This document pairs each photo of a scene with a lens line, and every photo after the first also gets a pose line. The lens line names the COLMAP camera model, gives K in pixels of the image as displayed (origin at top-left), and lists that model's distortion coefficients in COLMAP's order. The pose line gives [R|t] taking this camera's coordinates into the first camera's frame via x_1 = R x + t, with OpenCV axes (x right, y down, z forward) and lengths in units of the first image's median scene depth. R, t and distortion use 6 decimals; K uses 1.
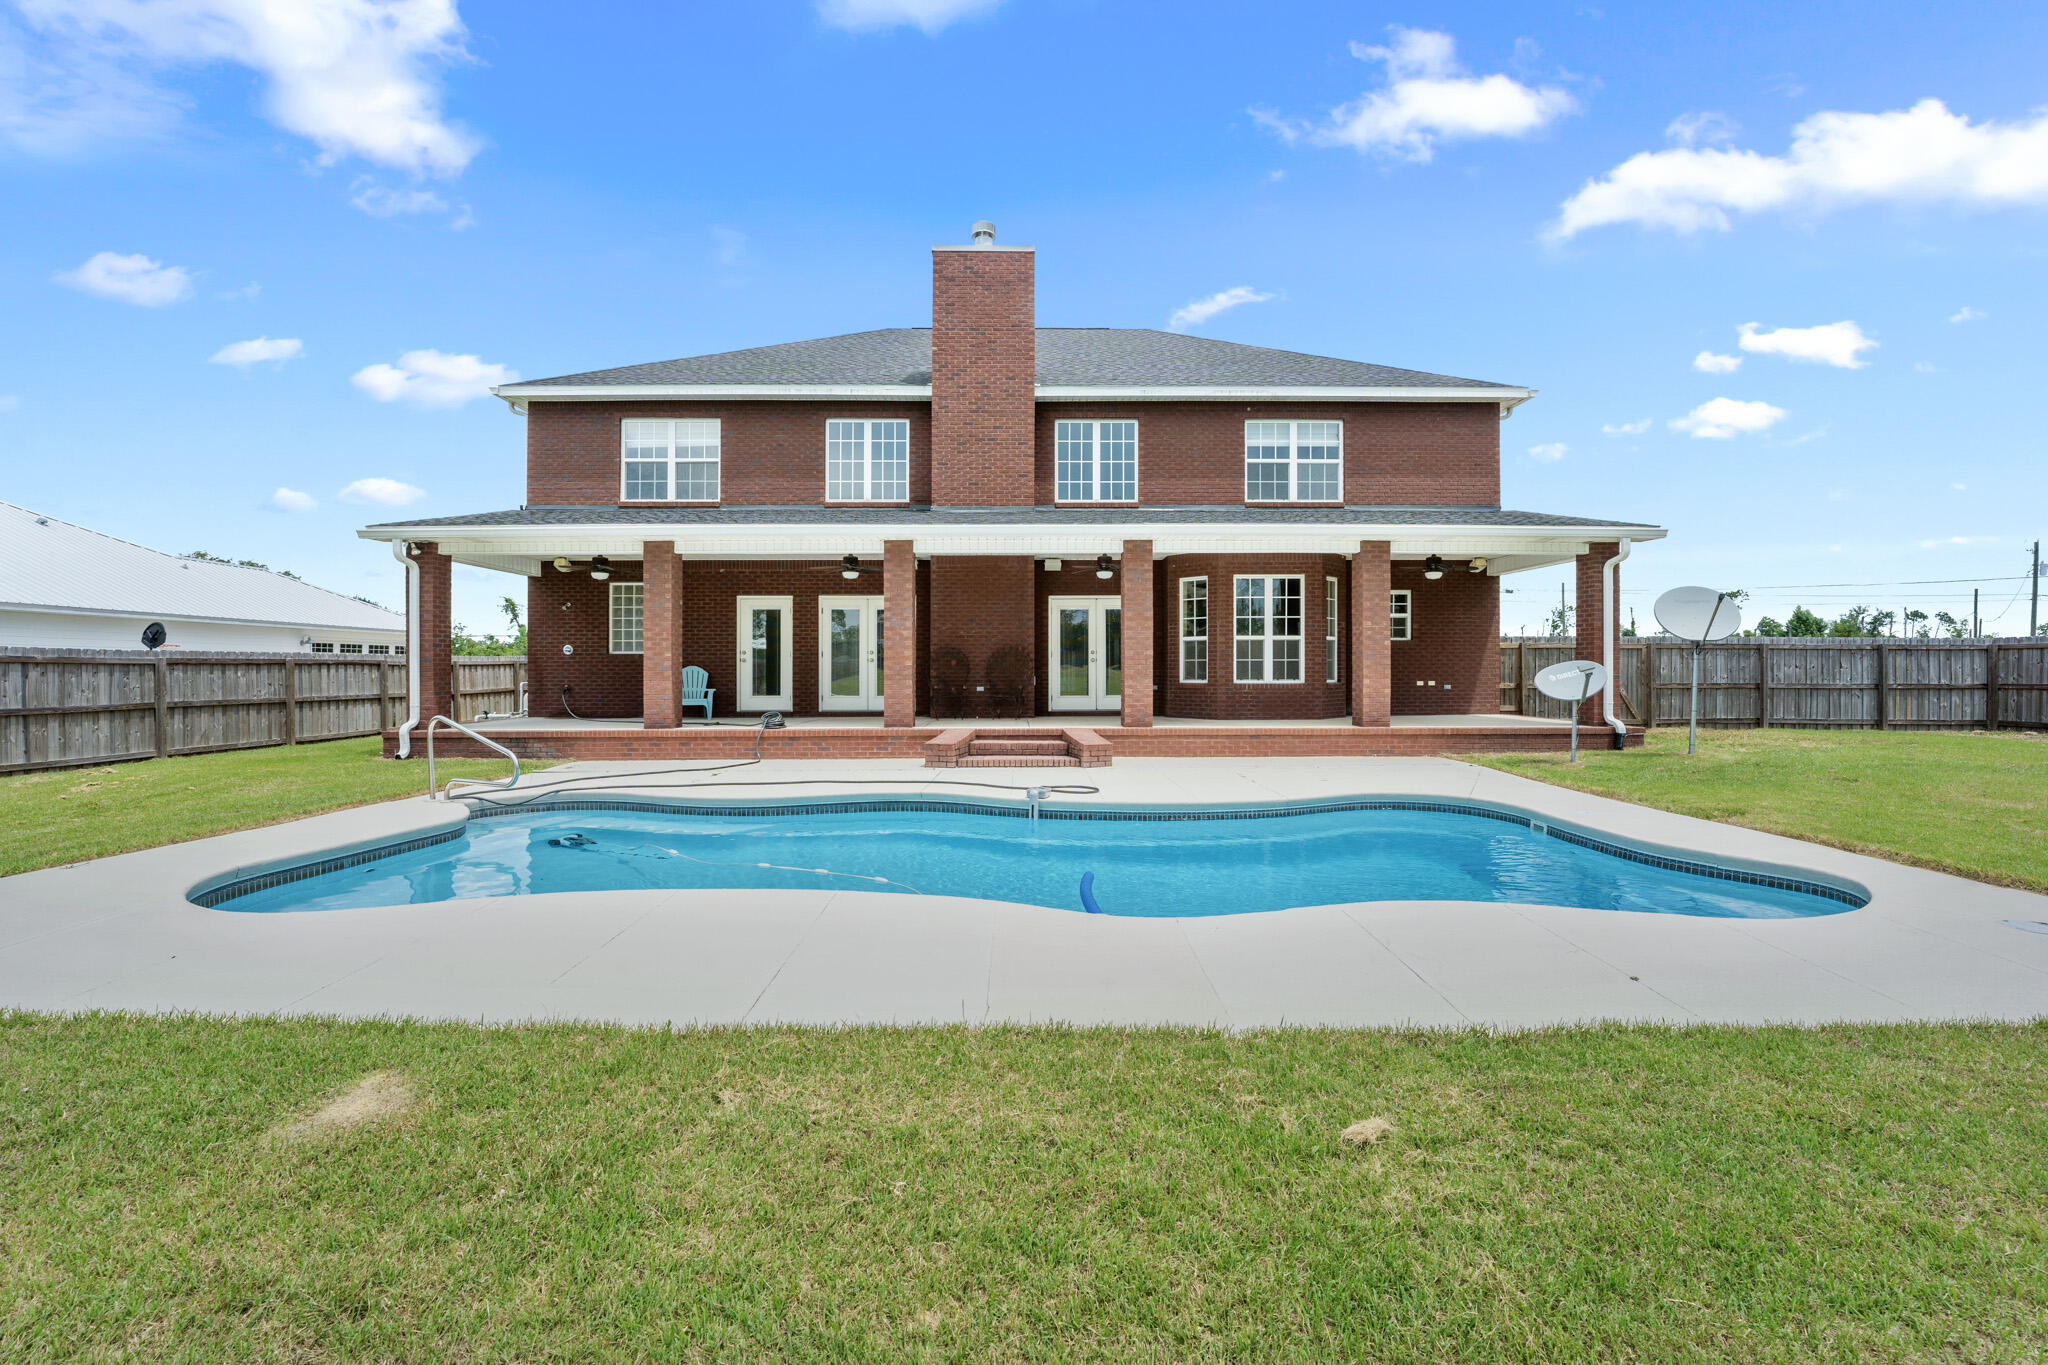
lens RADIAL K [[829.5, 0, 1009.9], [0, 829.5, 674.9], [0, 0, 1]] dist [0.000798, -0.000395]
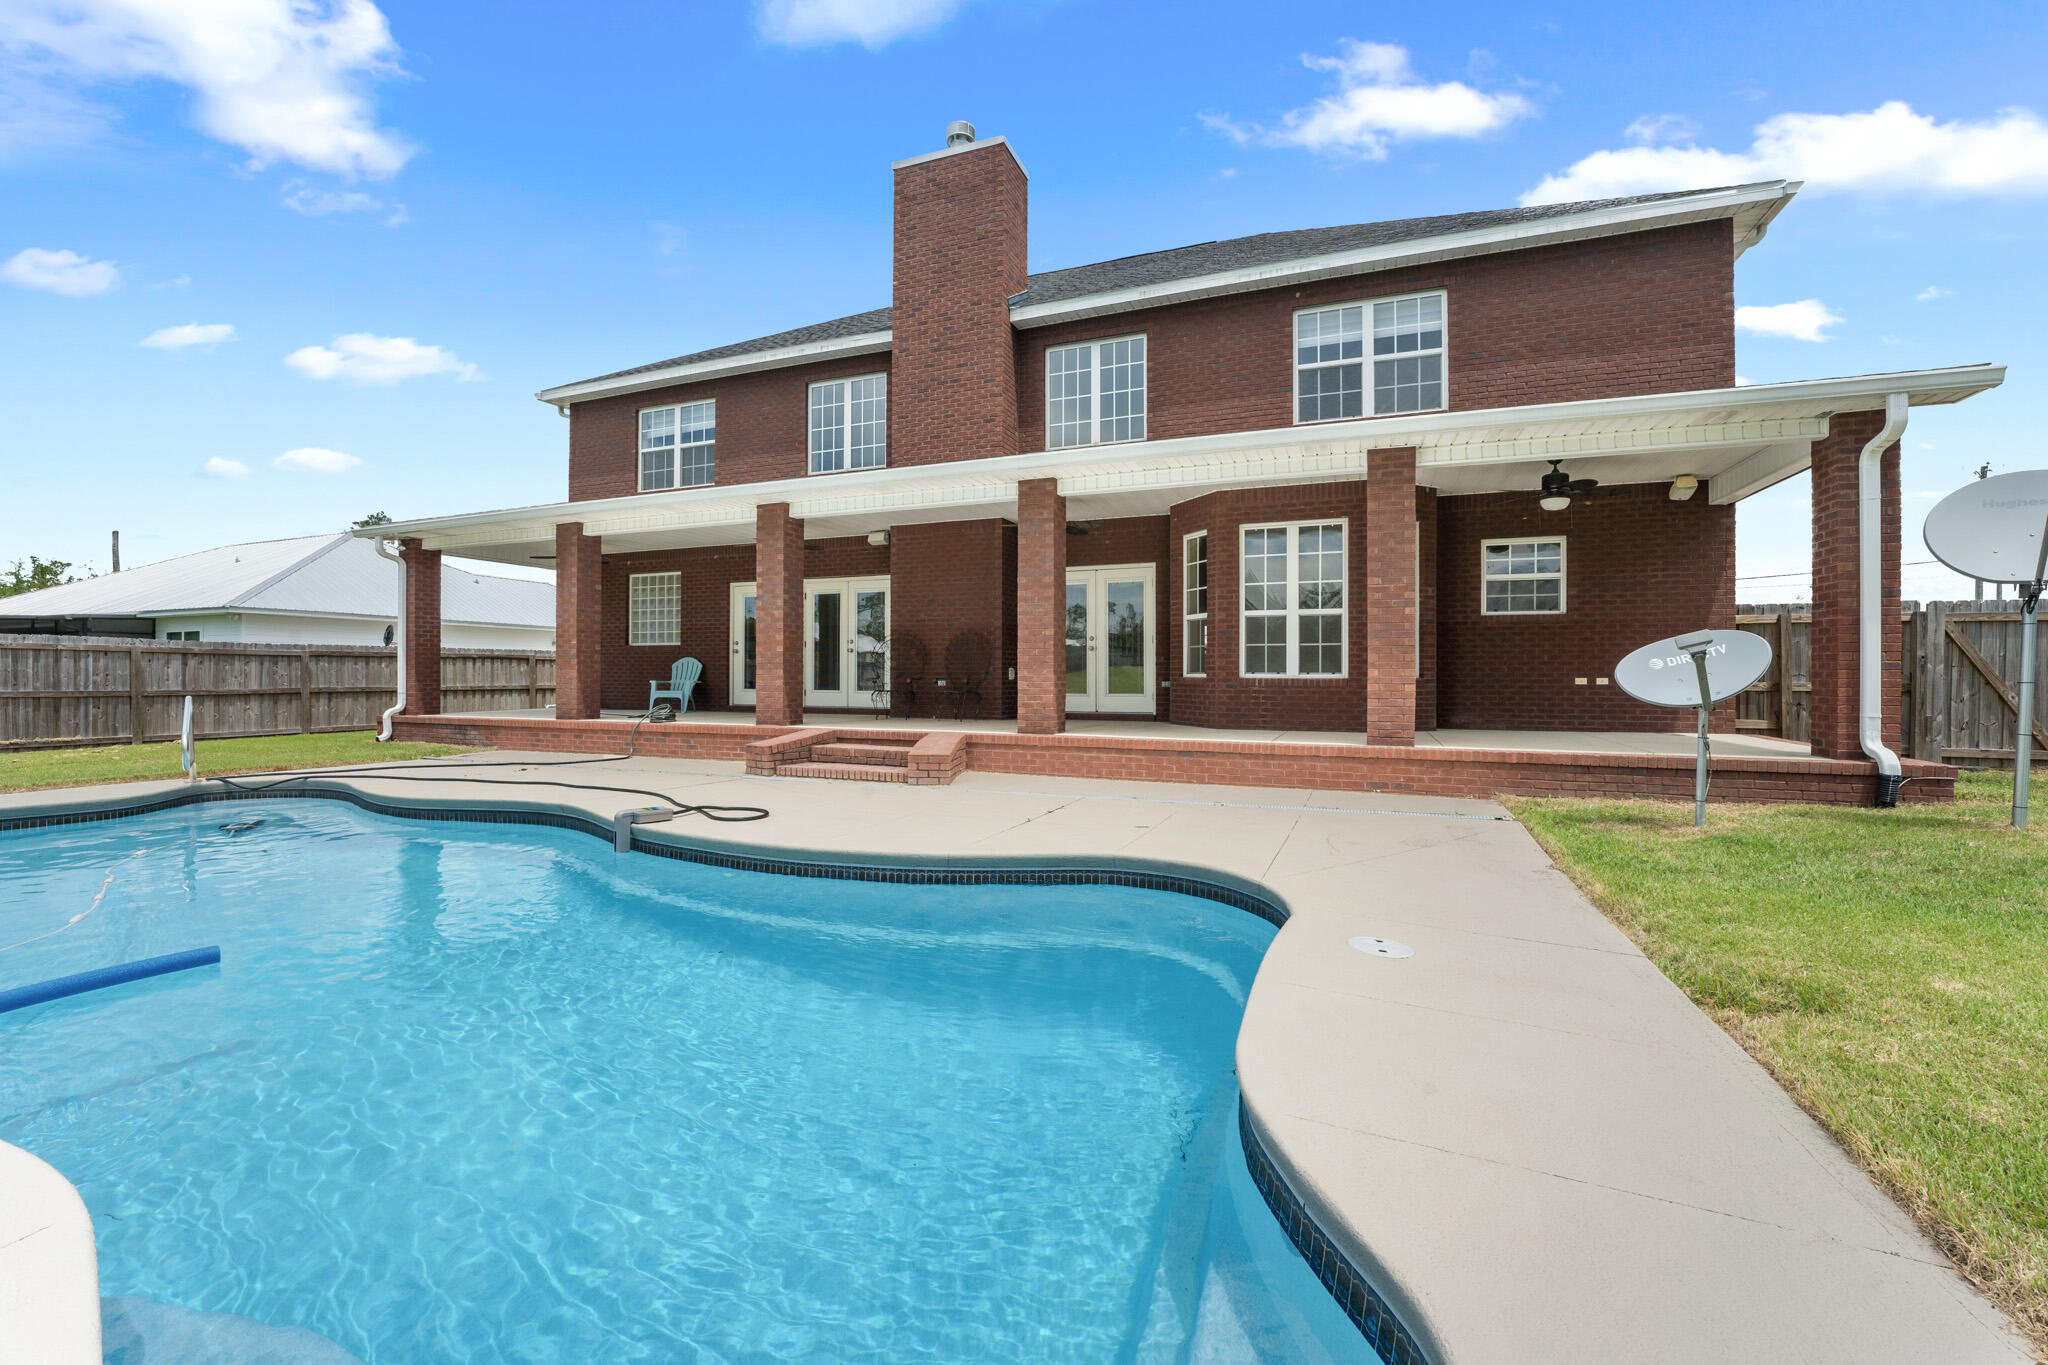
lens RADIAL K [[829.5, 0, 1021.3], [0, 829.5, 672.2], [0, 0, 1]] dist [0.000798, -0.000395]
pose [[0.928943, 0.003833, -0.370204, 0.344578], [-0.007848, 0.999926, -0.009339, 0.012797], [0.370140, 0.011581, 0.928904, 0.261455]]
